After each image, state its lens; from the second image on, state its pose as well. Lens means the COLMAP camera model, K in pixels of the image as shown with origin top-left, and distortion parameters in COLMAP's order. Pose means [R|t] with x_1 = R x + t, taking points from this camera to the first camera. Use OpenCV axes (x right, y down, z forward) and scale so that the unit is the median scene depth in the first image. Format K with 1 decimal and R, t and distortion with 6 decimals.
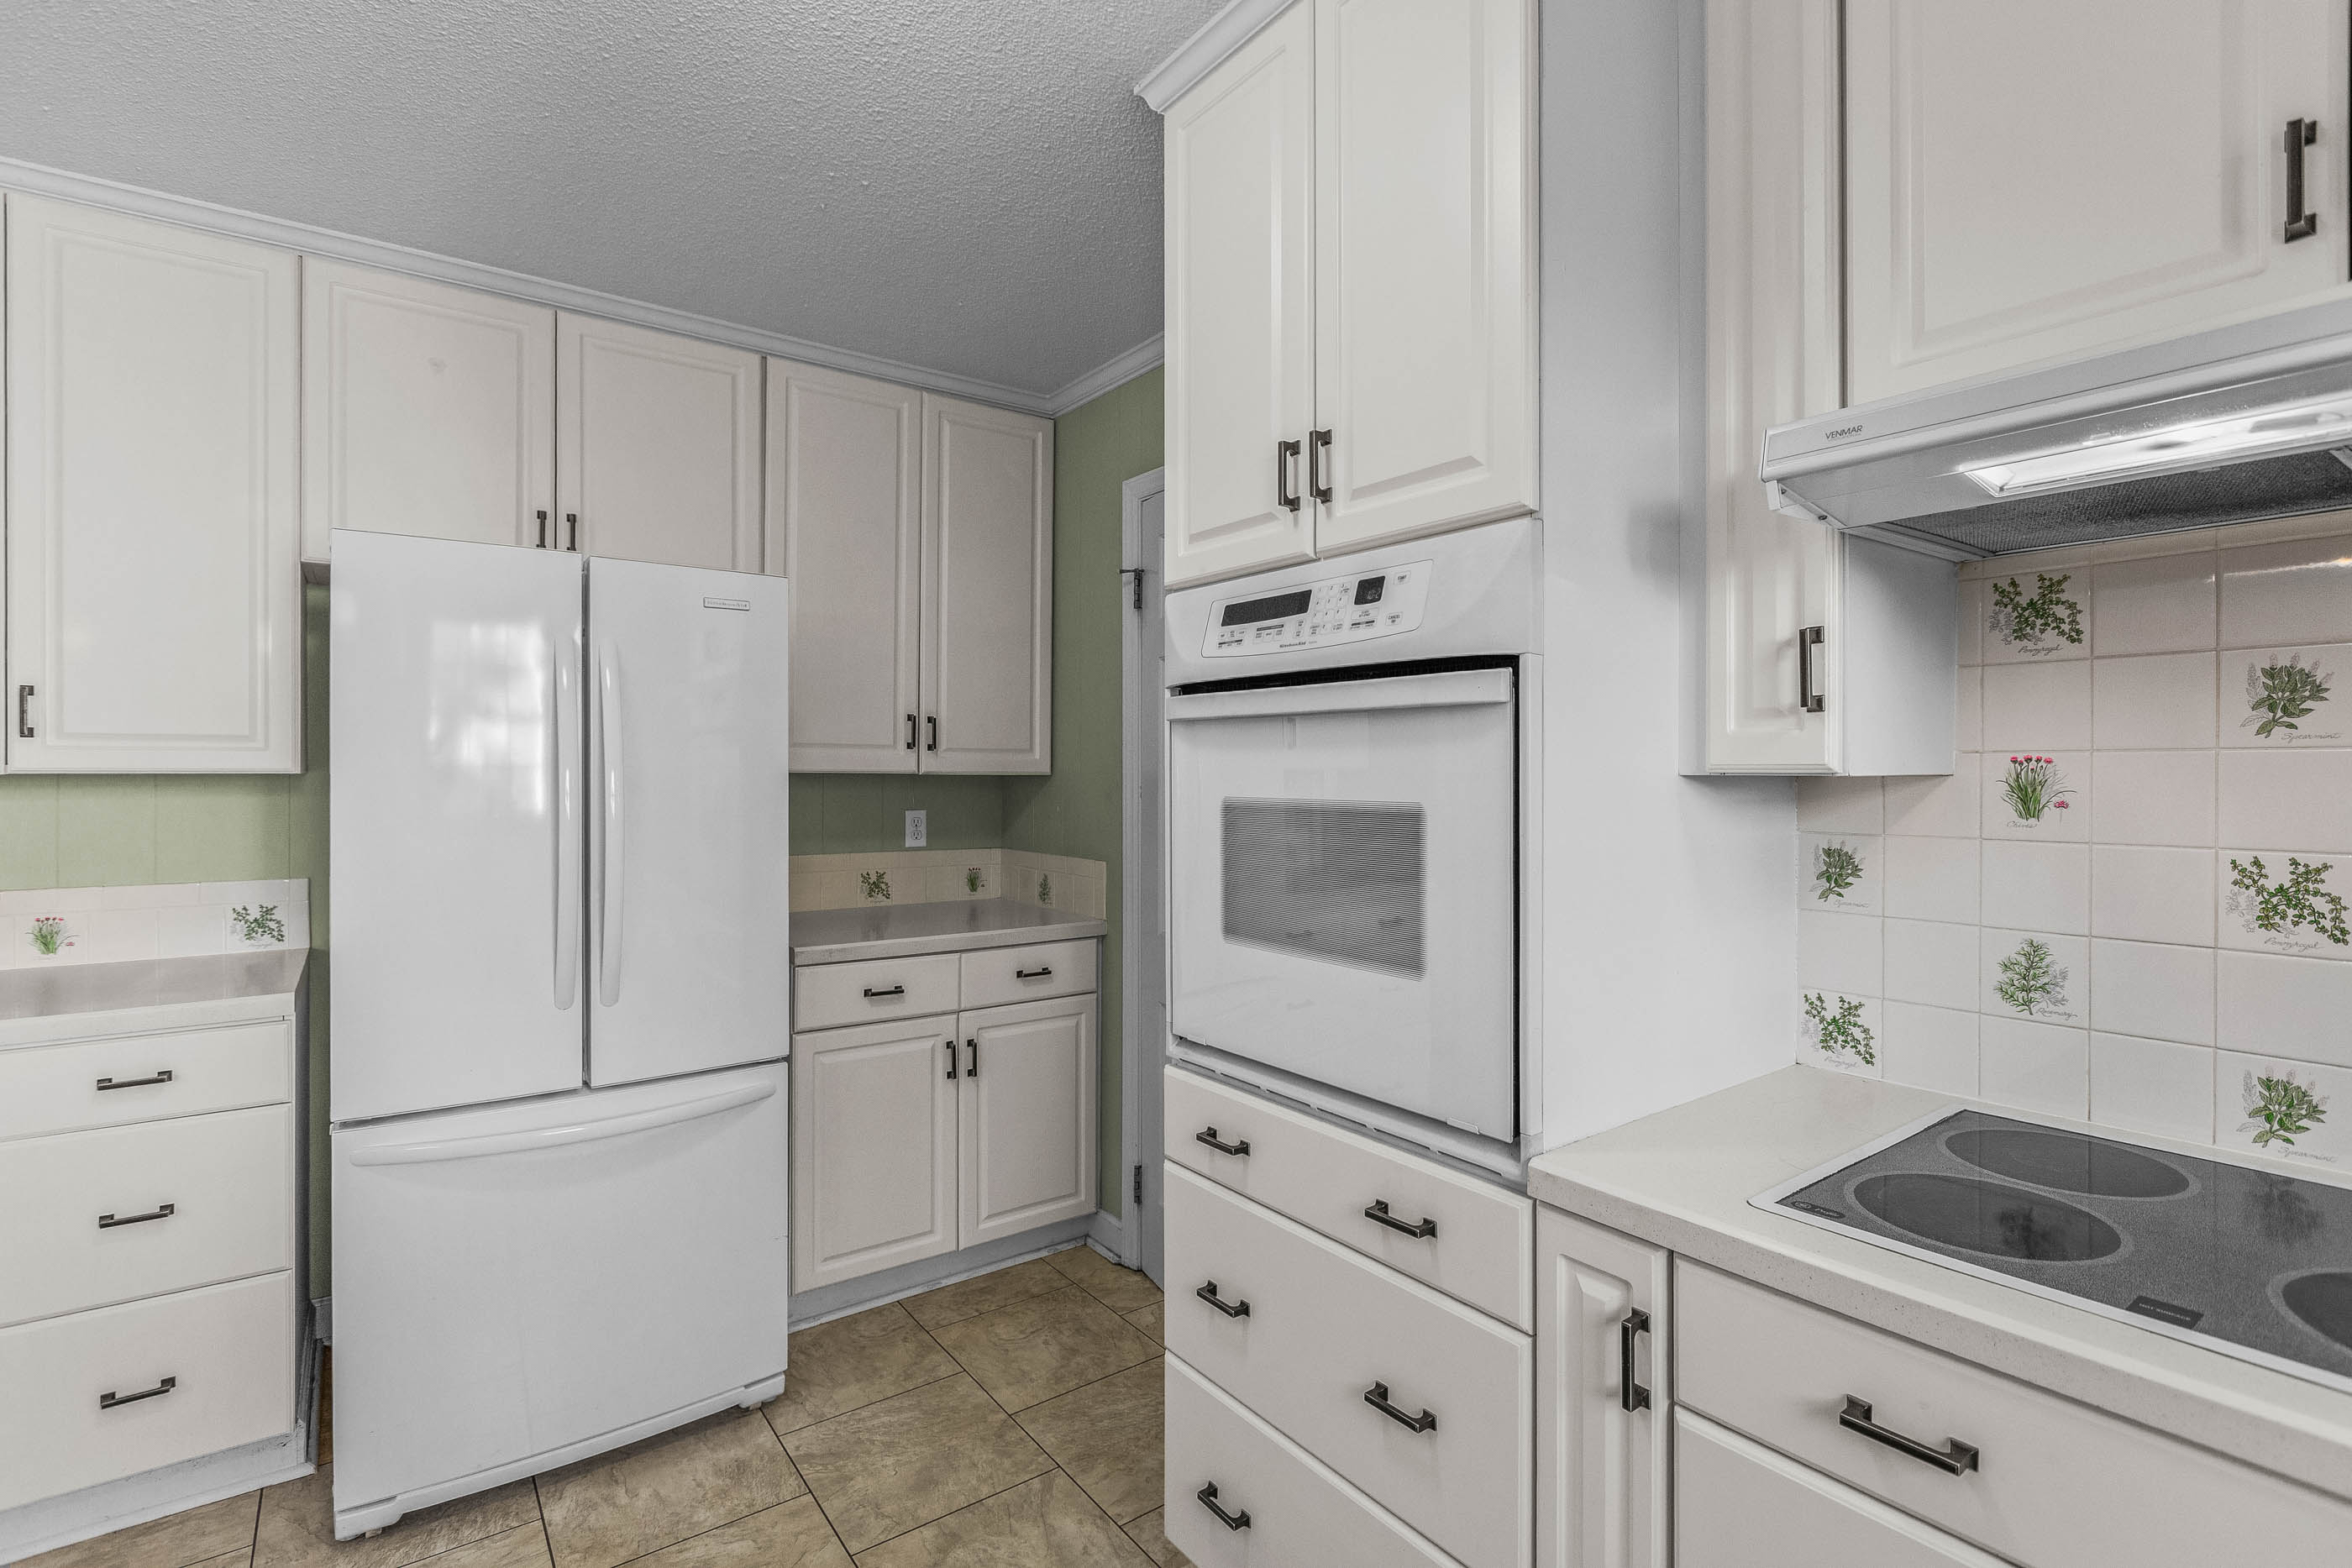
lens RADIAL K [[1098.6, 0, 1175.1], [0, 1098.6, 776.3], [0, 0, 1]] dist [-0.004582, -0.000166]
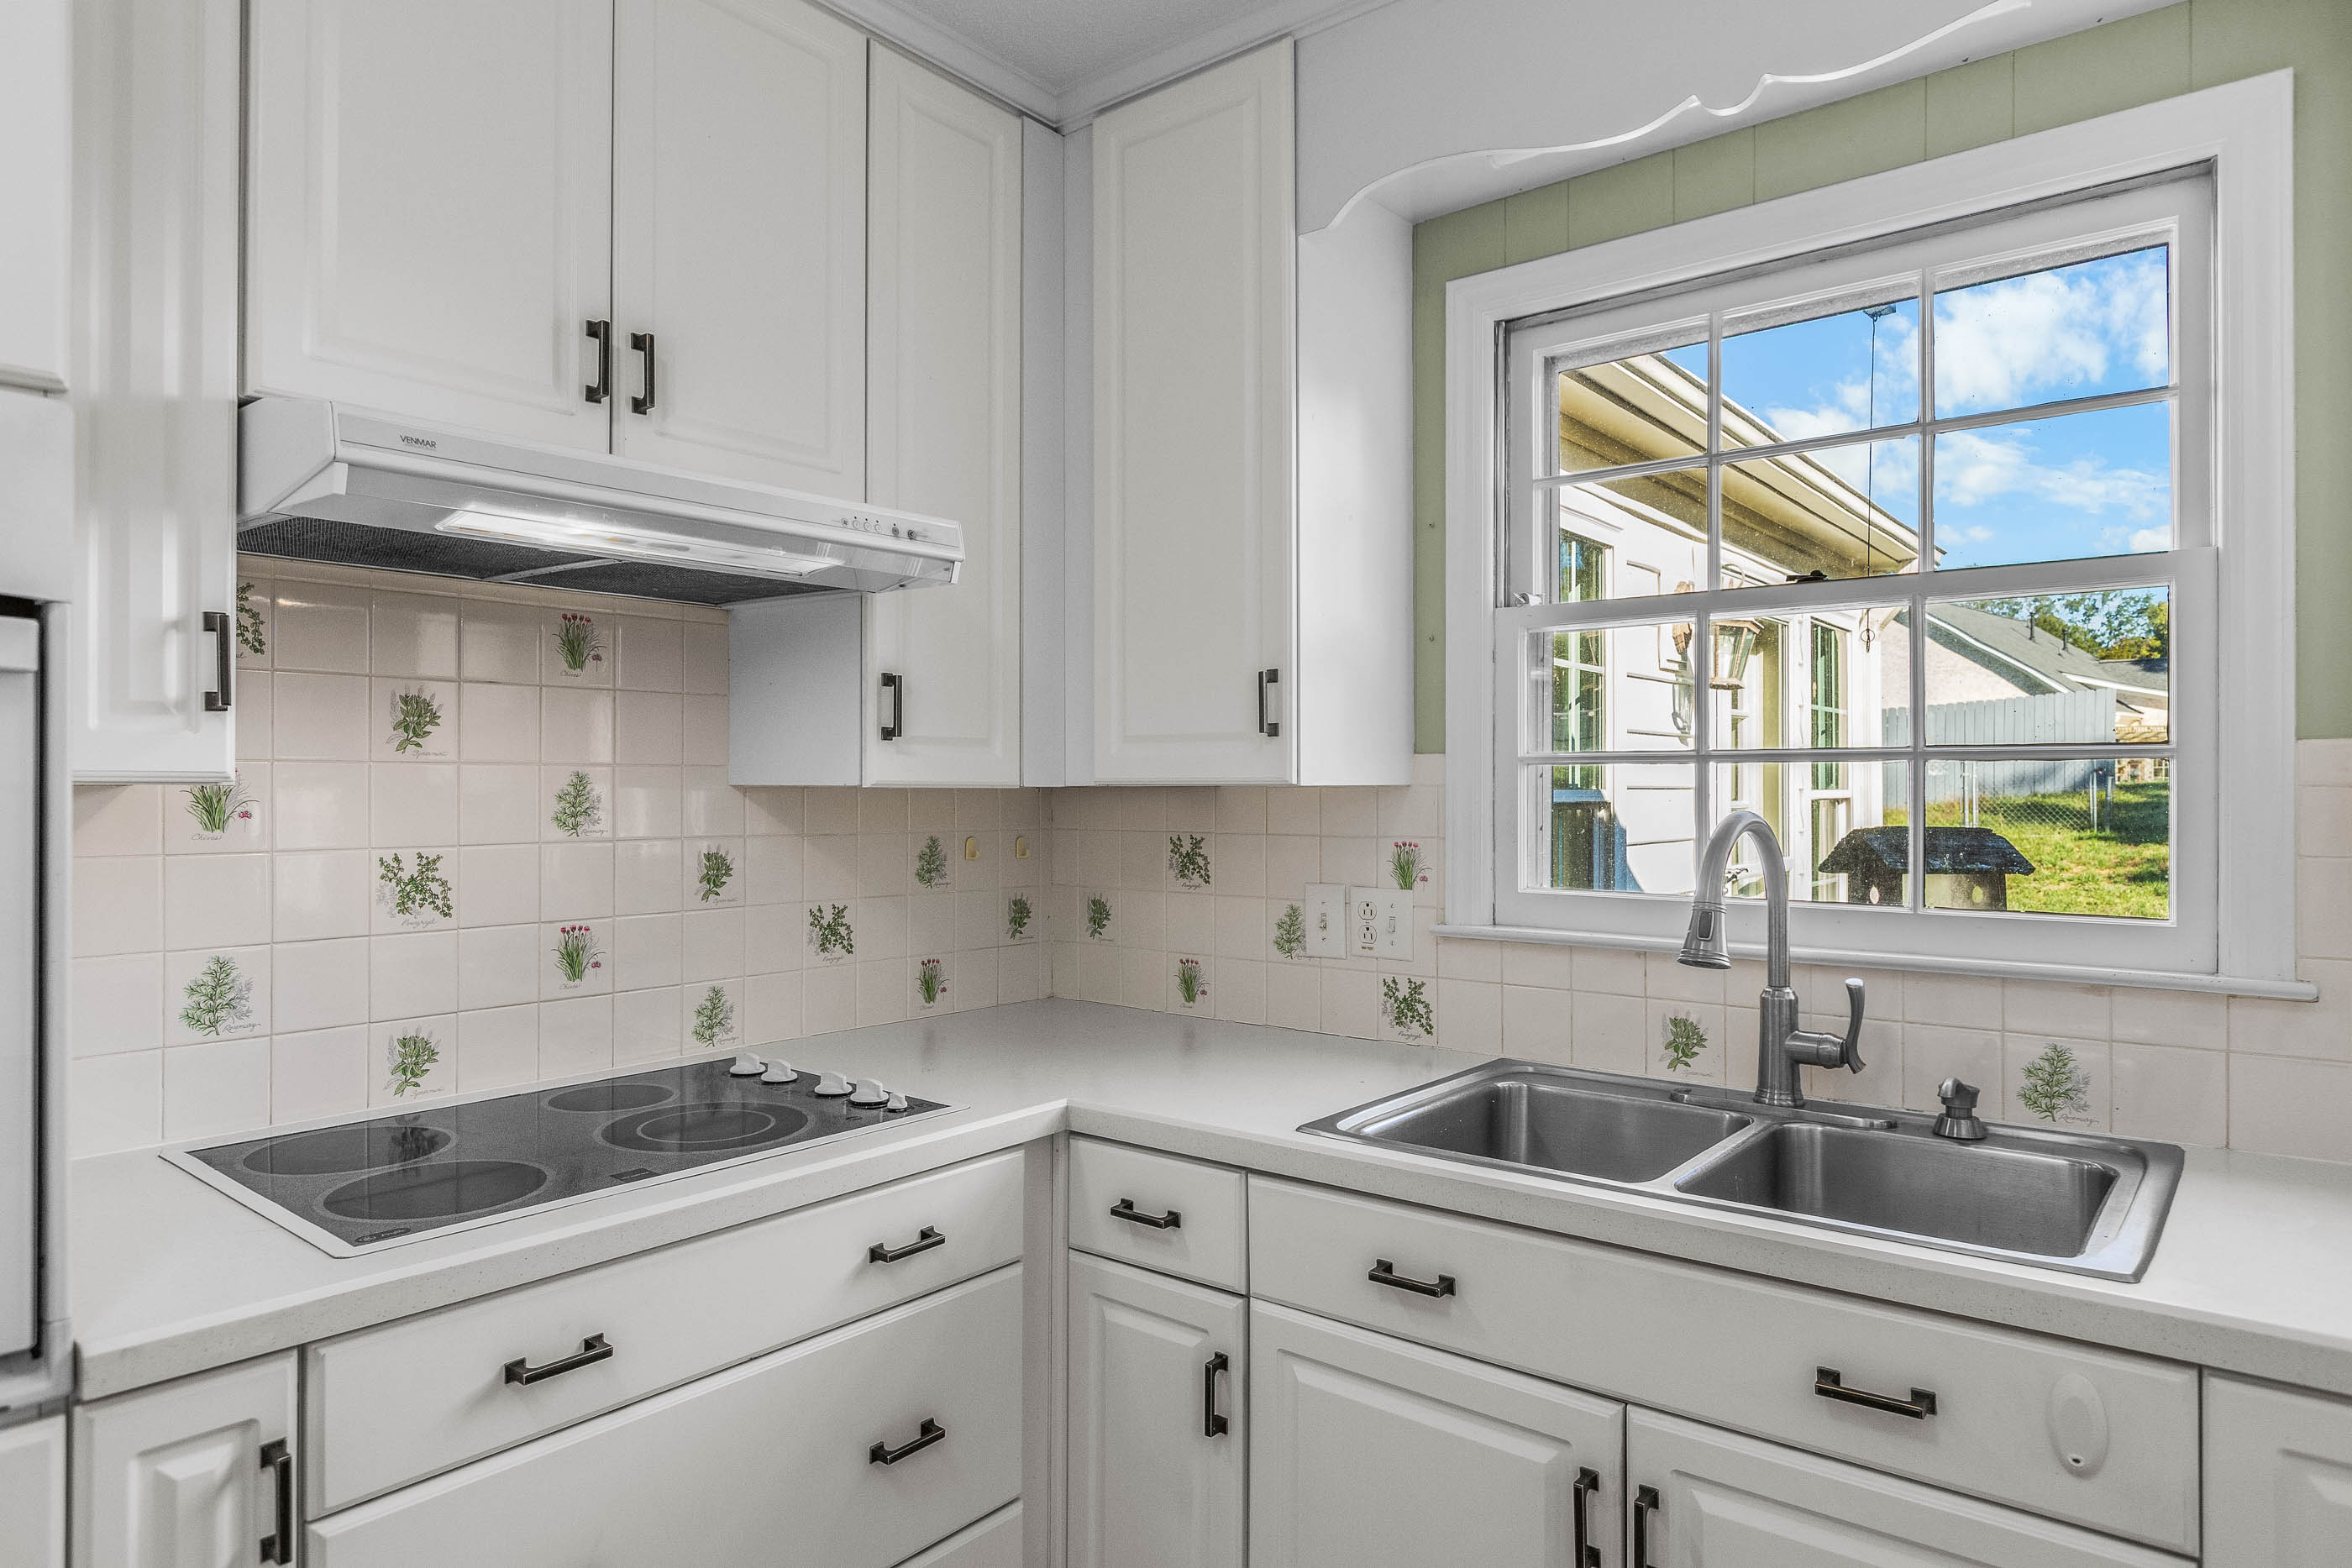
lens RADIAL K [[1390.4, 0, 1160.8], [0, 1390.4, 791.8], [0, 0, 1]] dist [0.005814, -0.016243]
pose [[-0.247749, -0.003891, 0.968817, -0.530025], [0.002672, 0.999985, 0.004700, 0.001234], [-0.968821, 0.003753, -0.247735, 0.443029]]
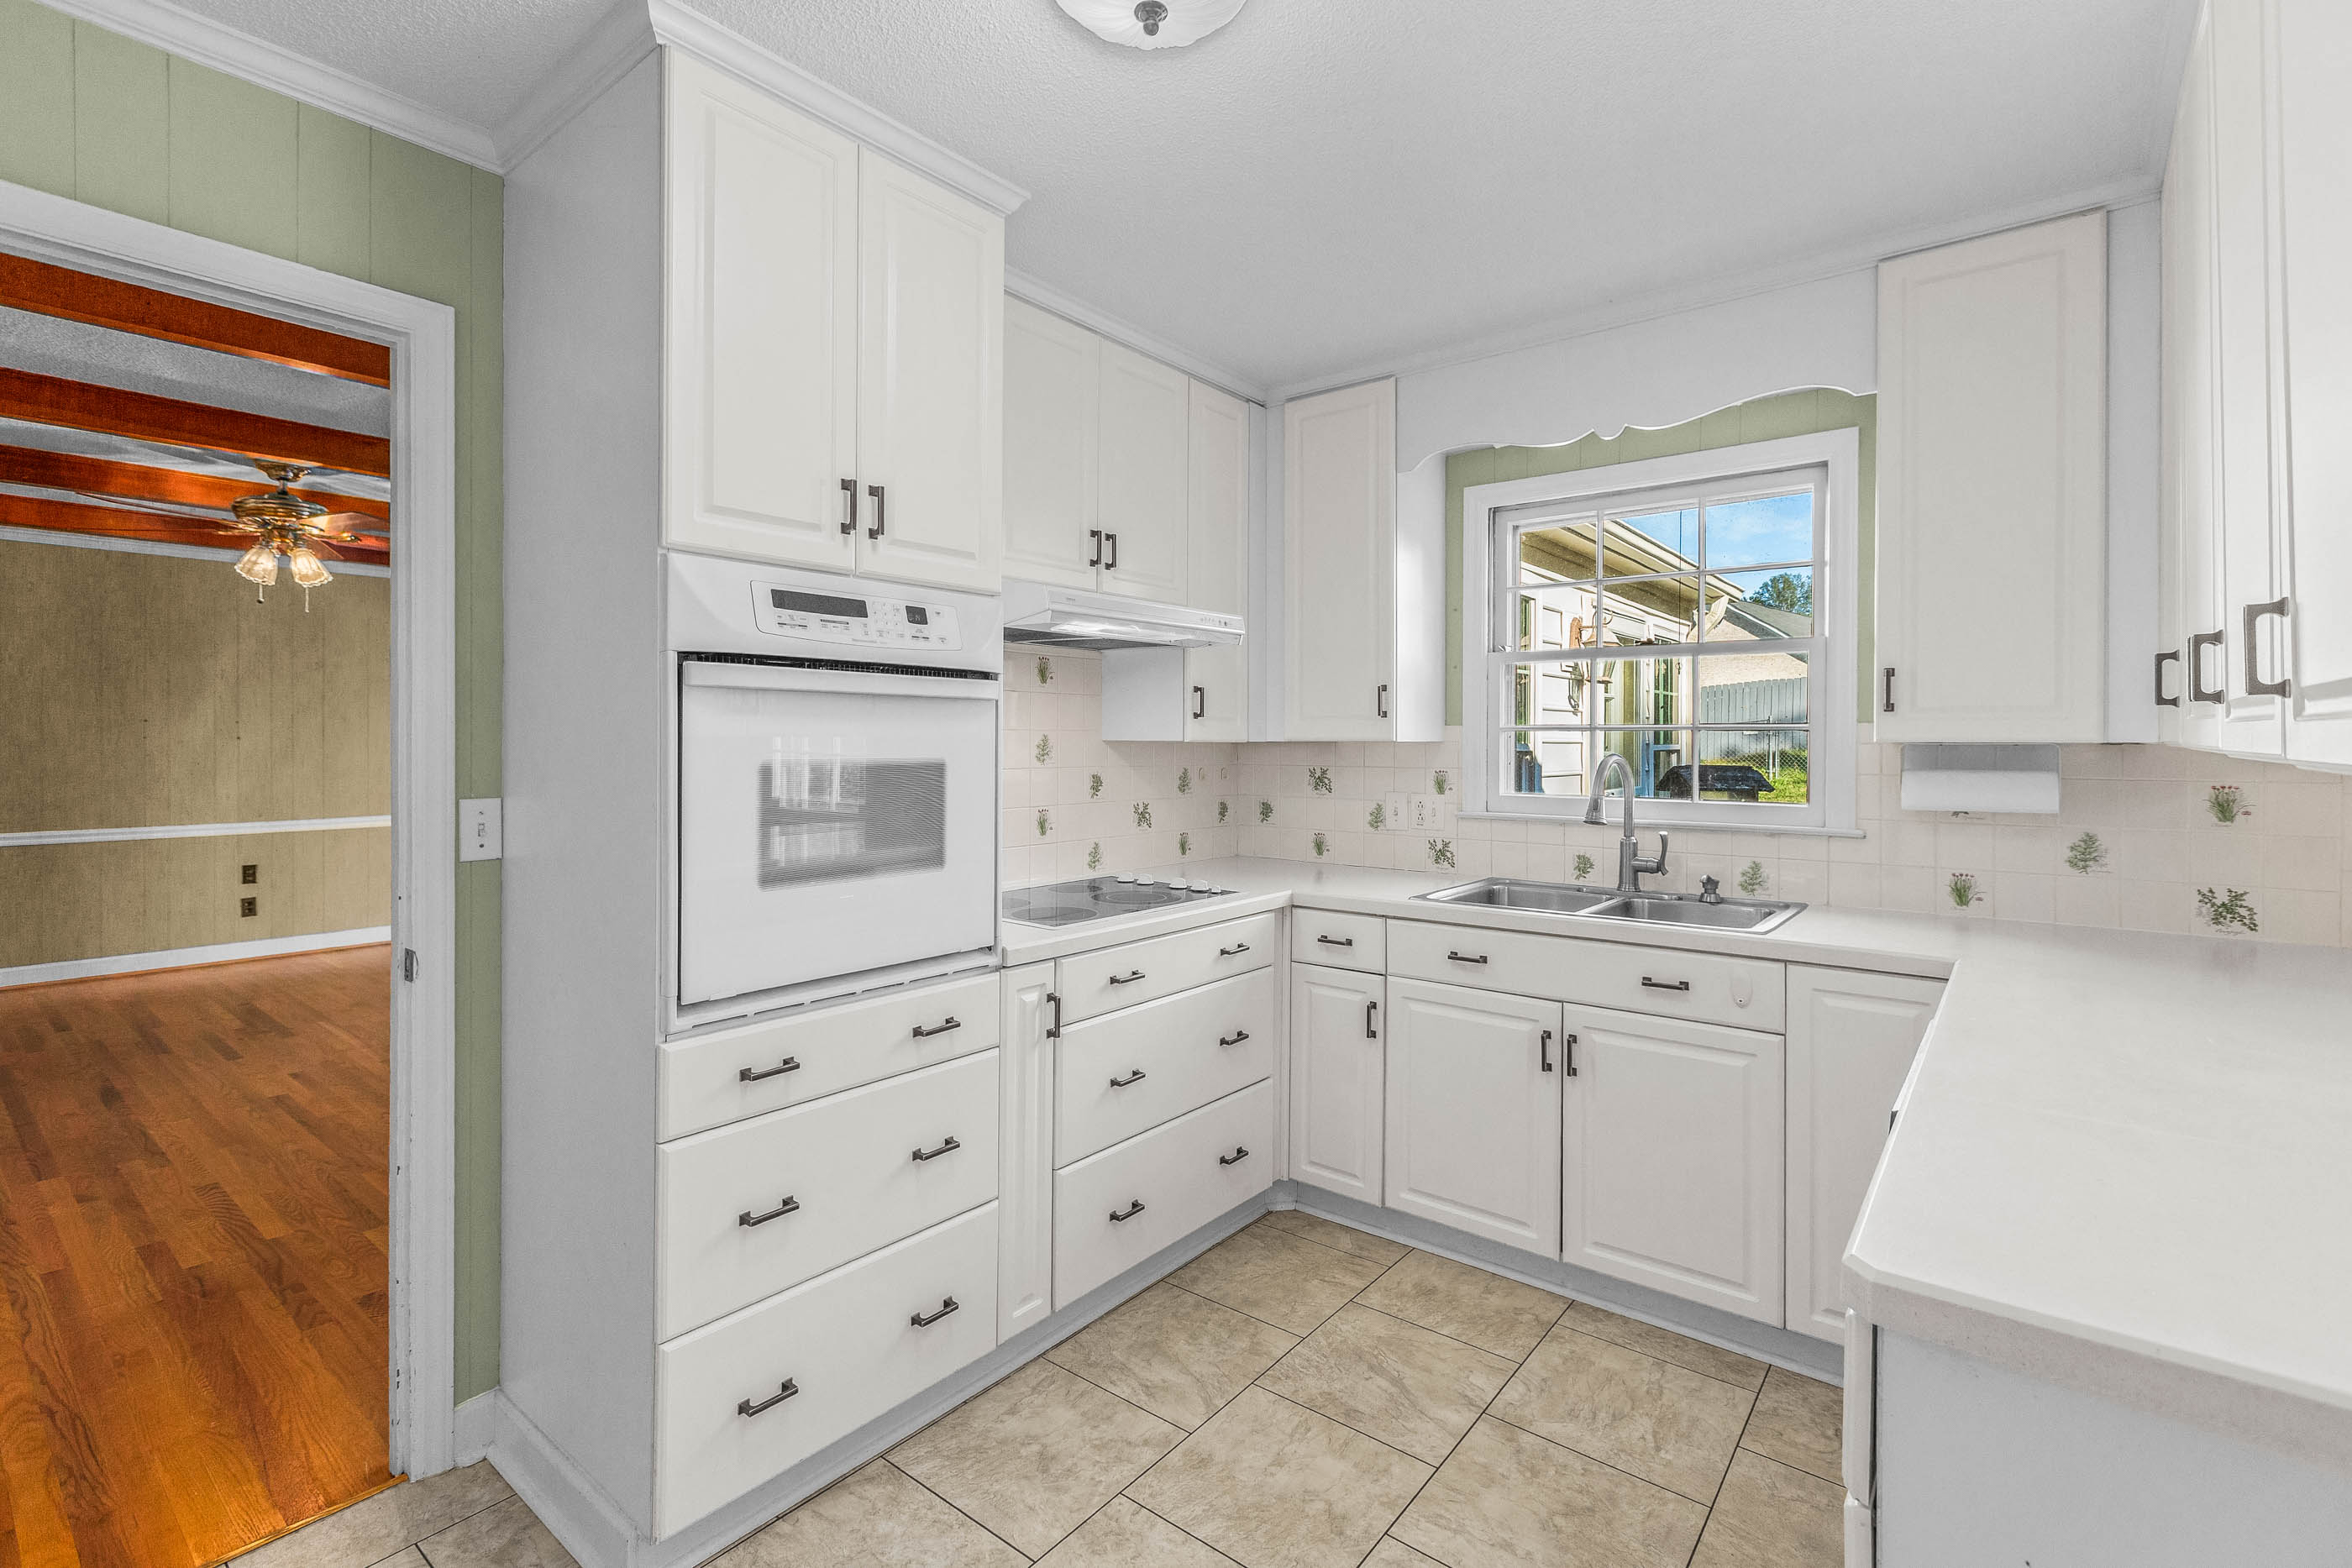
lens RADIAL K [[1067.4, 0, 1169.3], [0, 1067.4, 750.2], [0, 0, 1]] dist [0.001674, 0.000471]
pose [[-0.252918, -0.009660, 0.967439, -1.171673], [0.000159, 0.999950, 0.010026, -0.002106], [-0.967488, 0.002690, -0.252904, 0.933668]]
